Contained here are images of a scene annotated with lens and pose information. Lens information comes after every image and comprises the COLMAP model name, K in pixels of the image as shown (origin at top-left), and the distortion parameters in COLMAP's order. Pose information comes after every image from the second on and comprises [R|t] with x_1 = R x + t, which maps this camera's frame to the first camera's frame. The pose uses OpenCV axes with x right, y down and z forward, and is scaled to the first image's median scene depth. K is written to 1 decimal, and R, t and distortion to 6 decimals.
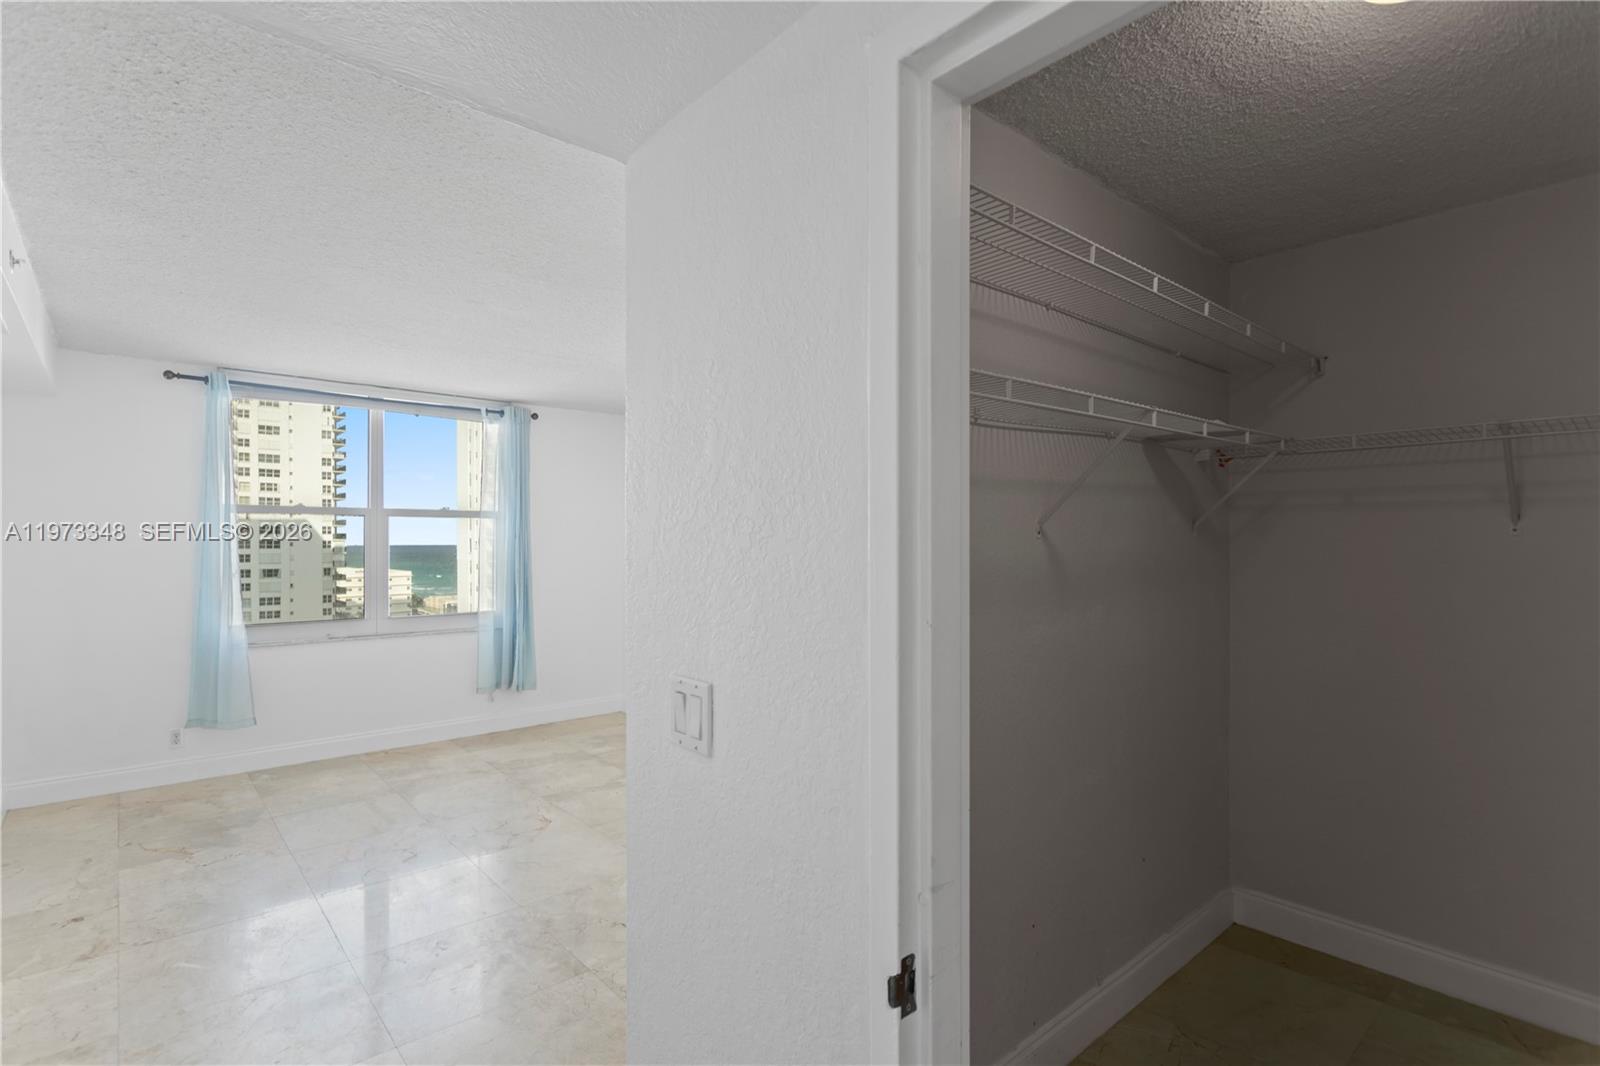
lens RADIAL K [[781.9, 0, 803.4], [0, 781.9, 542.8], [0, 0, 1]] dist [0.002287, -0.000167]
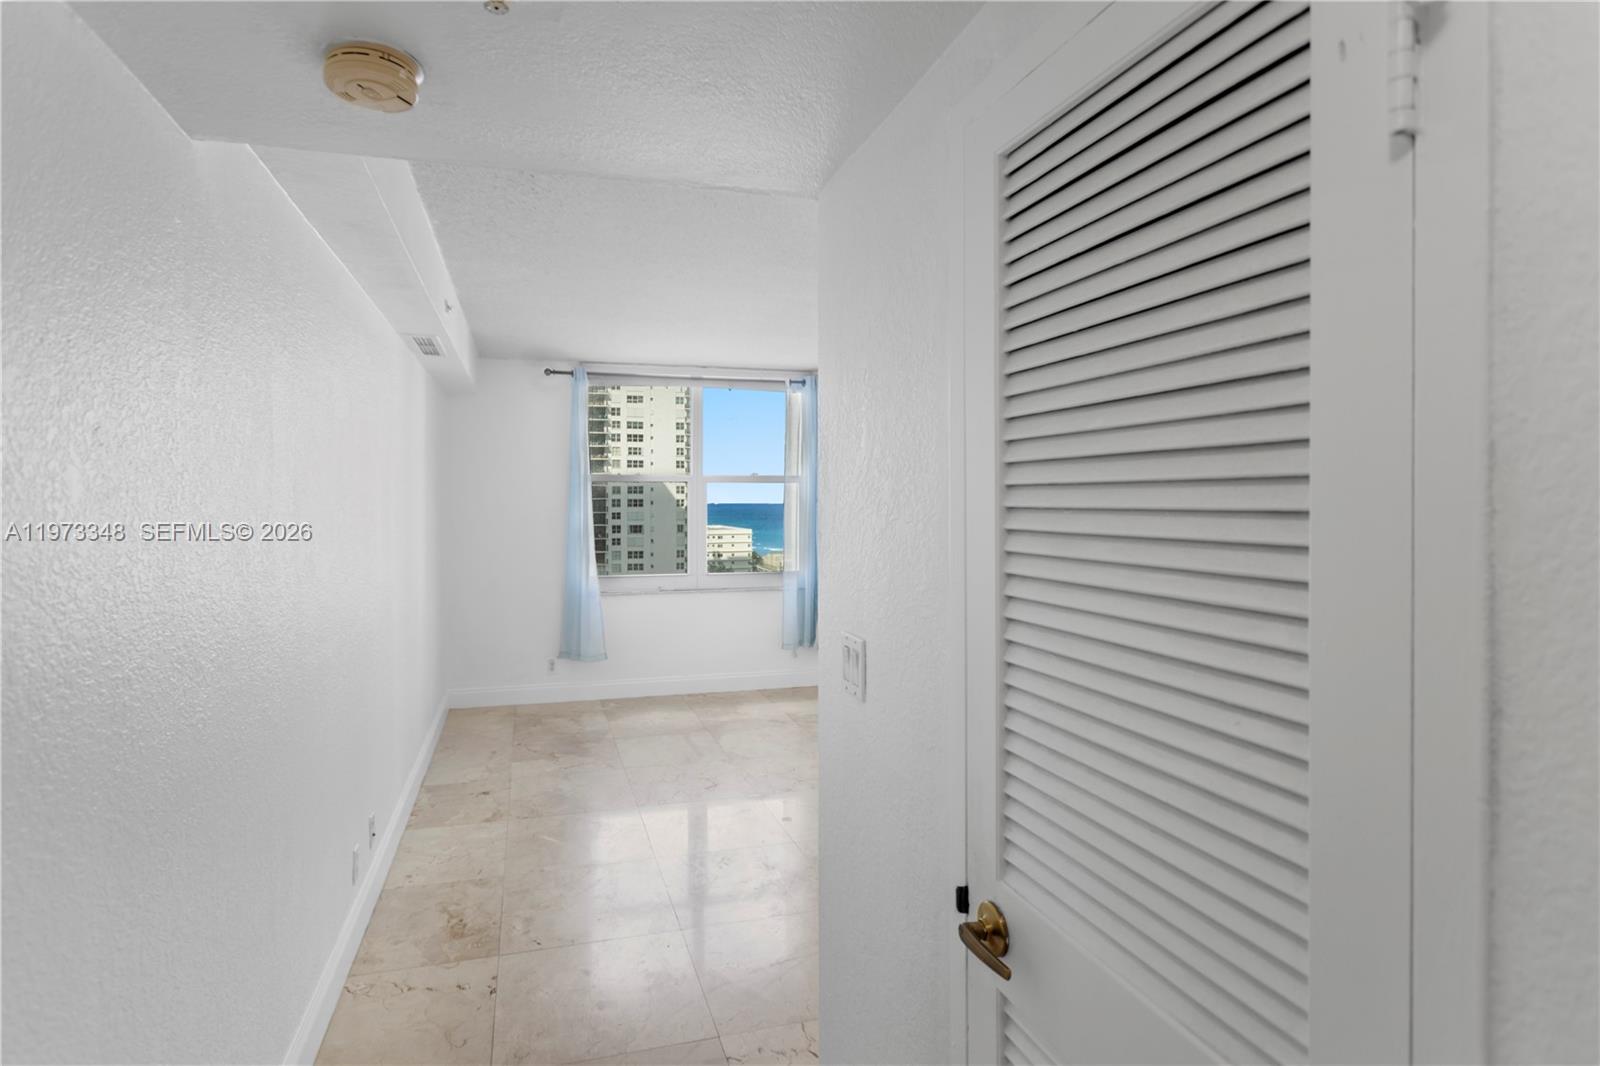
lens RADIAL K [[889.3, 0, 790.2], [0, 889.3, 495.3], [0, 0, 1]] dist [-0.004665, -0.000249]
pose [[0.904334, -0.001153, -0.426824, 0.121907], [-0.000231, 0.999995, -0.003191, -0.012614], [0.426826, 0.002985, 0.904329, -0.094538]]
